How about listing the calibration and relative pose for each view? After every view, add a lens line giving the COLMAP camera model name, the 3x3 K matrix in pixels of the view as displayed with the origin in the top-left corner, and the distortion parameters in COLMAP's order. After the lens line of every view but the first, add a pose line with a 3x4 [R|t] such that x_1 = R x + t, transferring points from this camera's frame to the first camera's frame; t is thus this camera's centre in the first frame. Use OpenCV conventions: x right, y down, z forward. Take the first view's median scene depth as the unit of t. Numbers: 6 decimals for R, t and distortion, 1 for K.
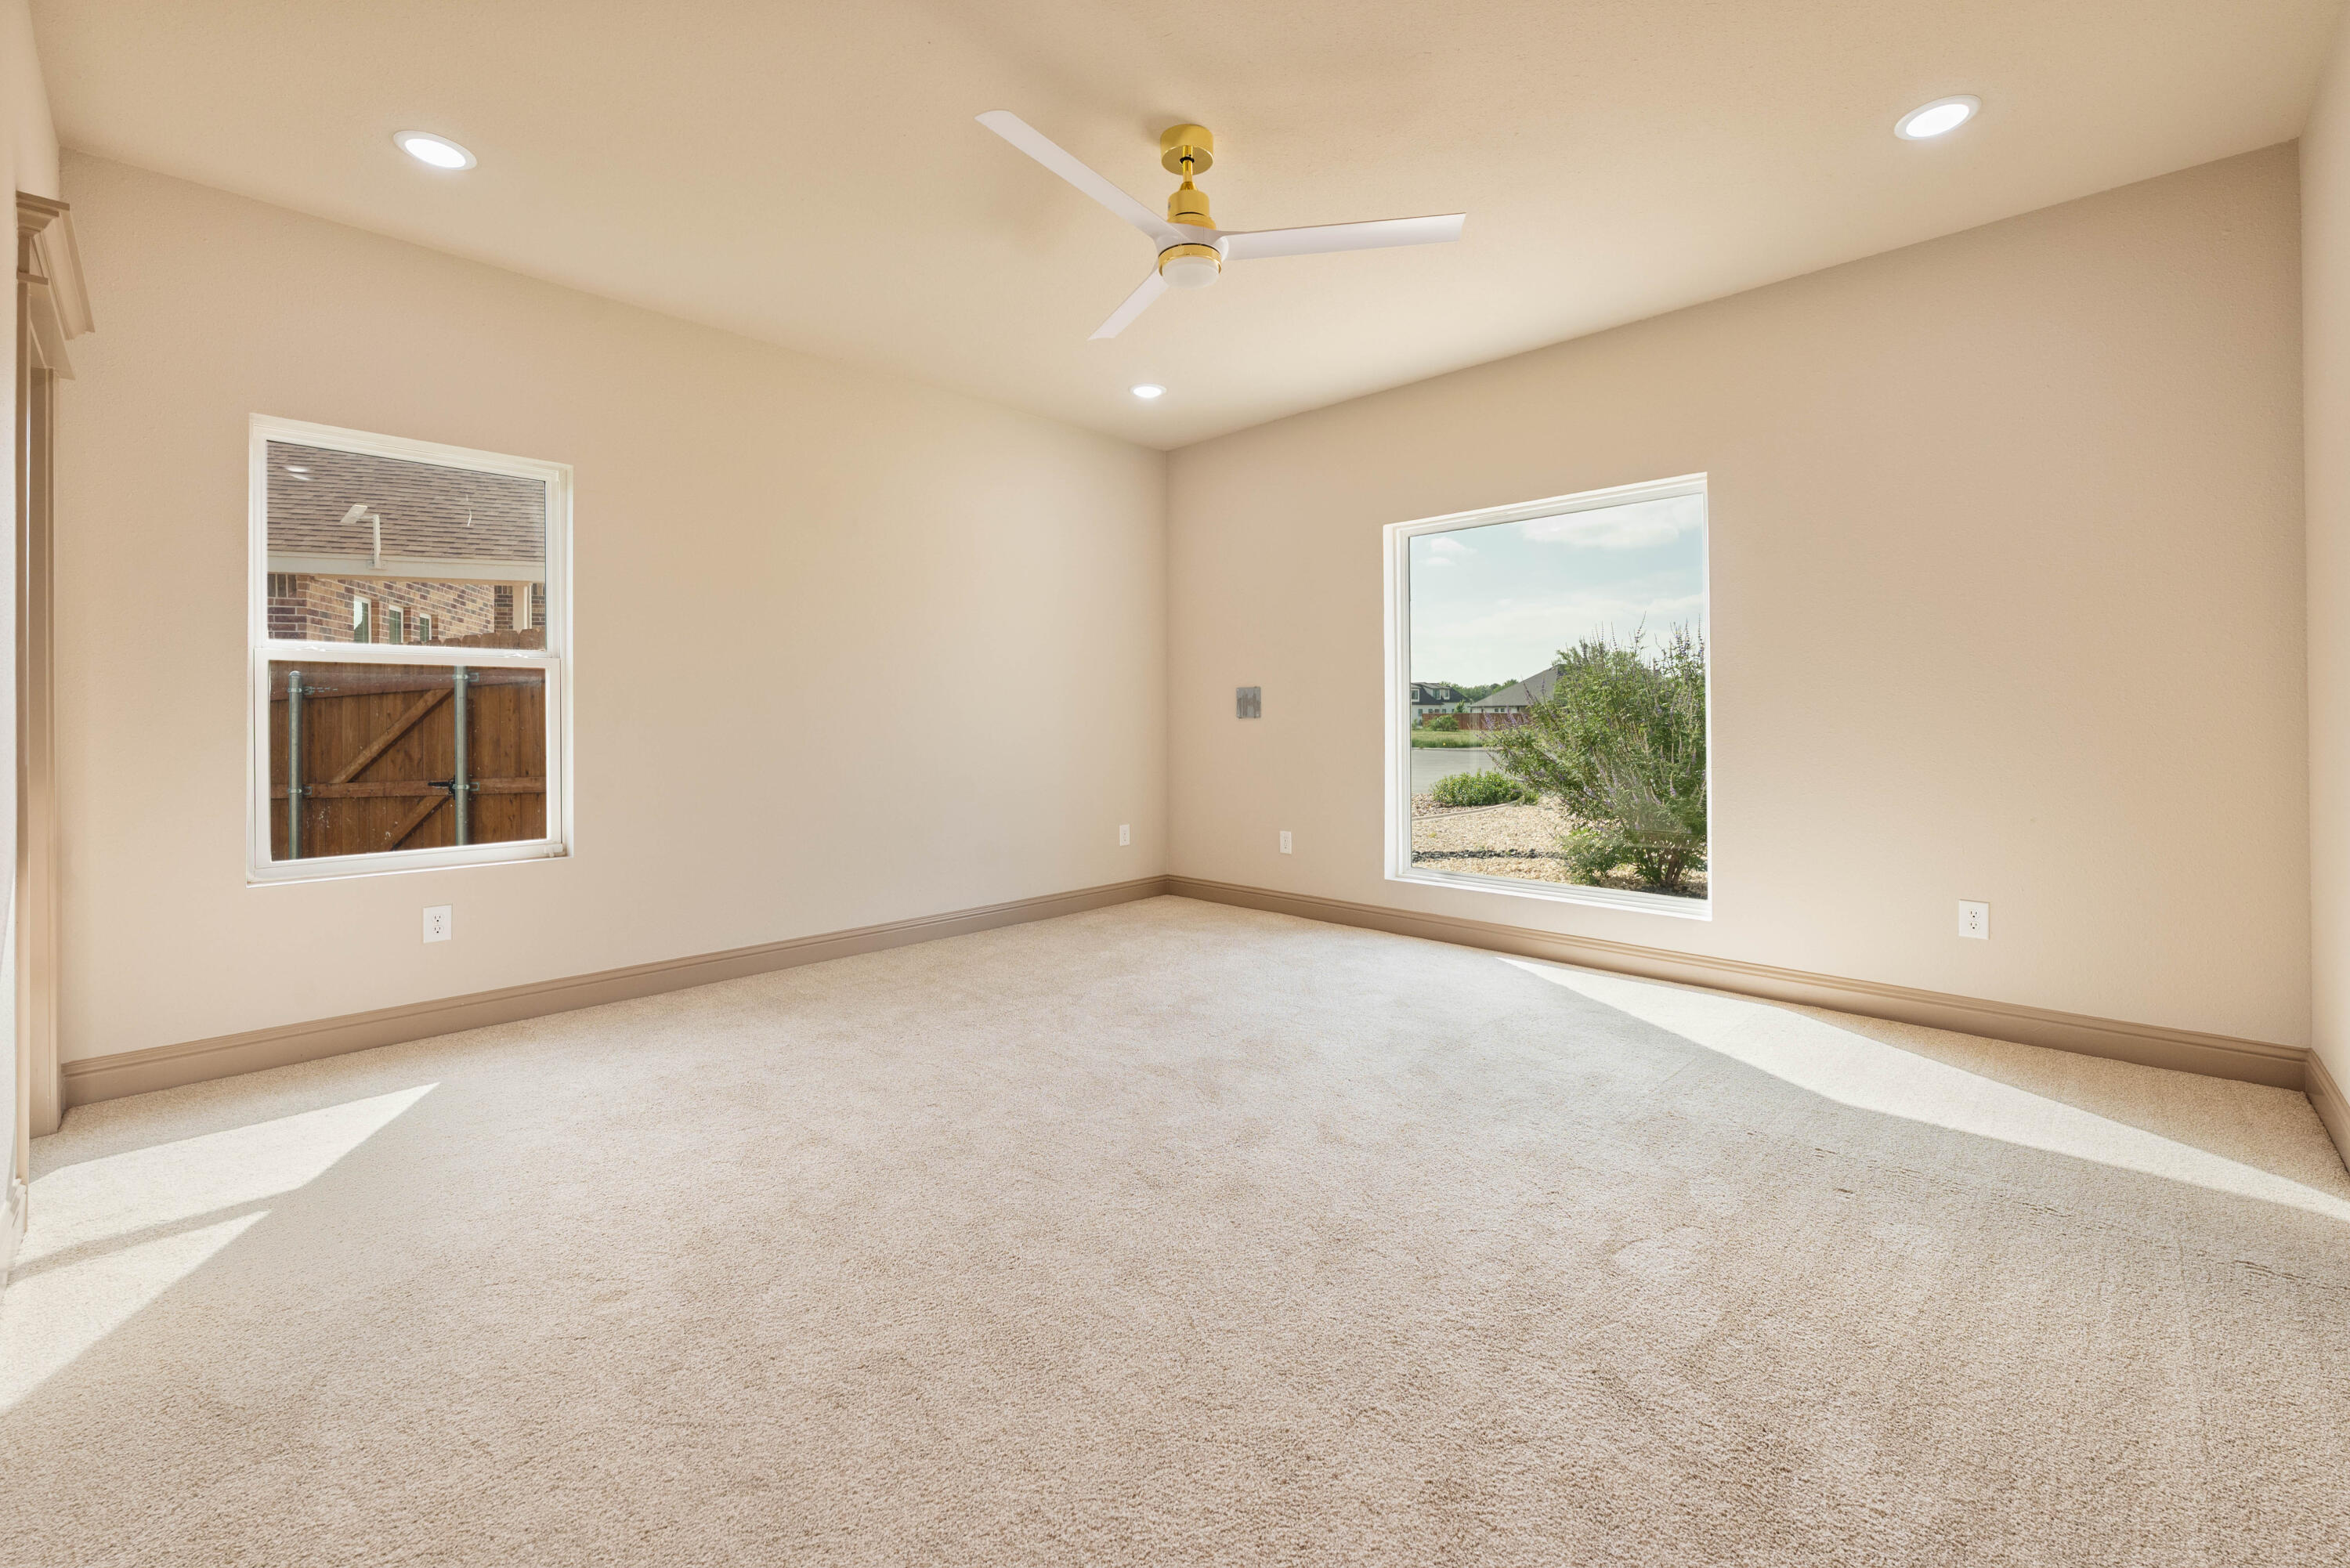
lens RADIAL K [[958.2, 0, 1181.0], [0, 958.2, 720.3], [0, 0, 1]] dist [-0.002948, -0.000468]
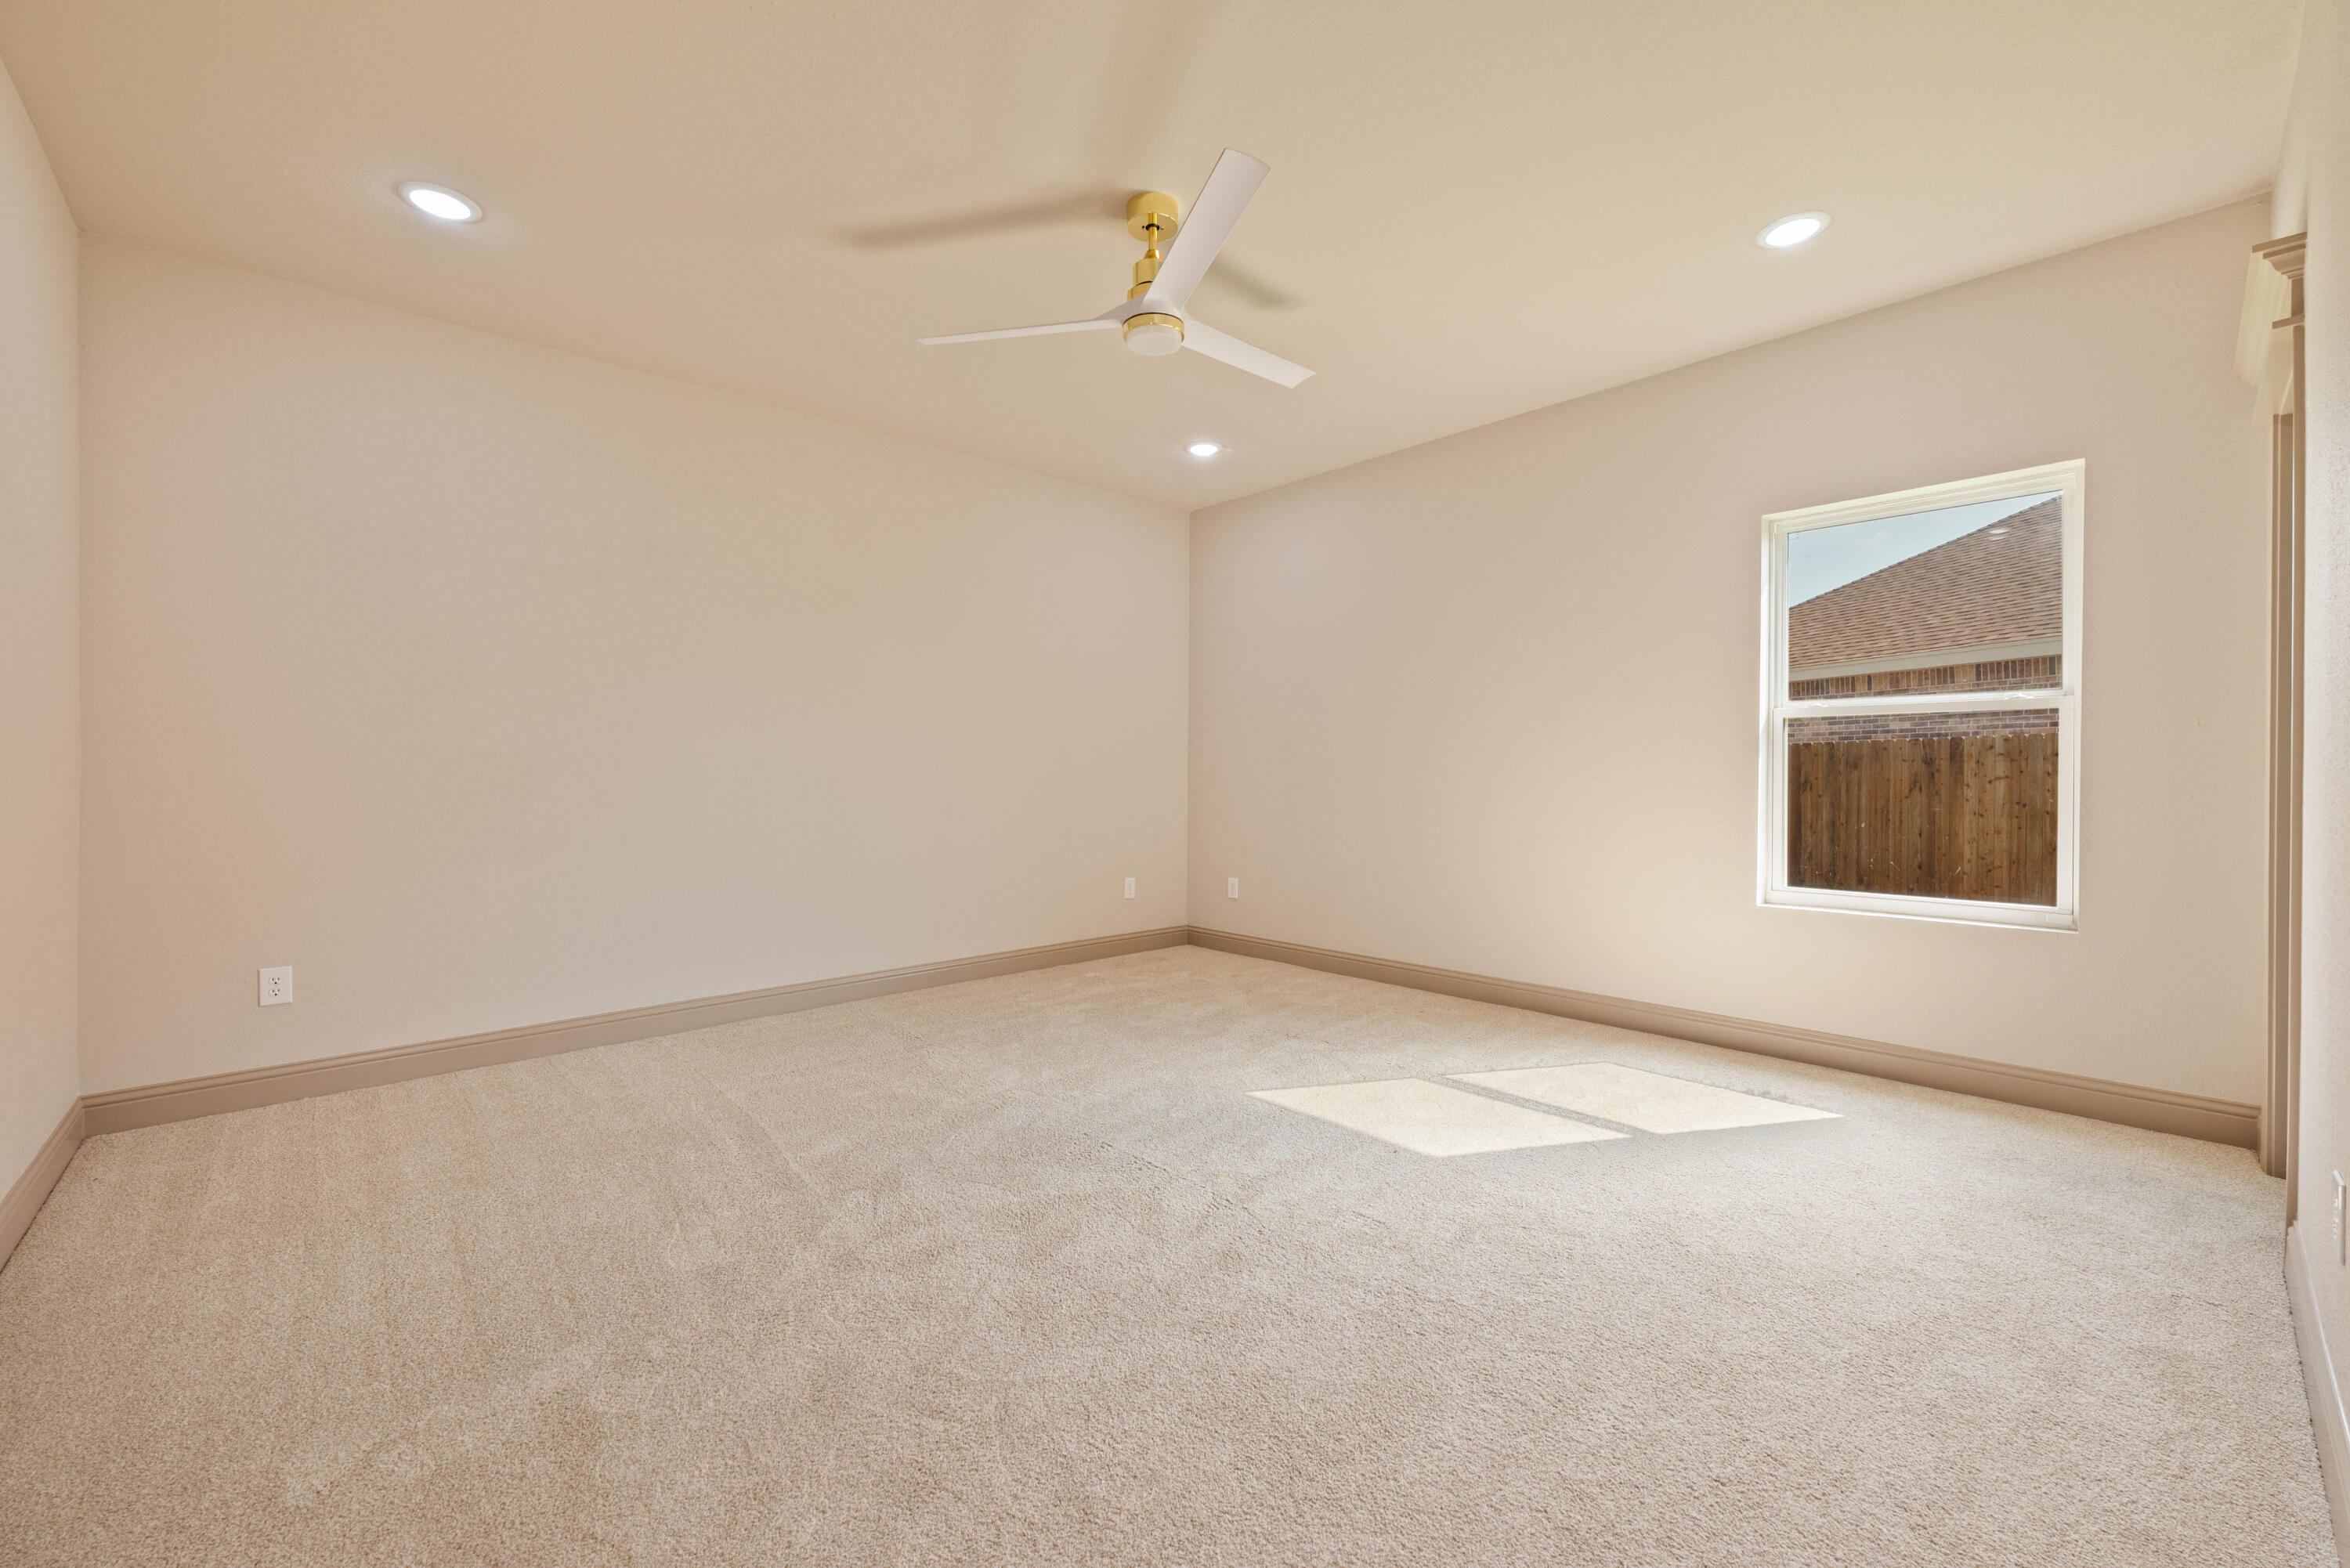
lens RADIAL K [[935.6, 0, 1145.9], [0, 935.6, 779.3], [0, 0, 1]] dist [-0.000498, -0.000041]
pose [[-0.057478, 0.012121, -0.998273, 0.260177], [0.000772, 0.999927, 0.012097, -0.001426], [0.998346, -0.000076, -0.057483, 0.269378]]
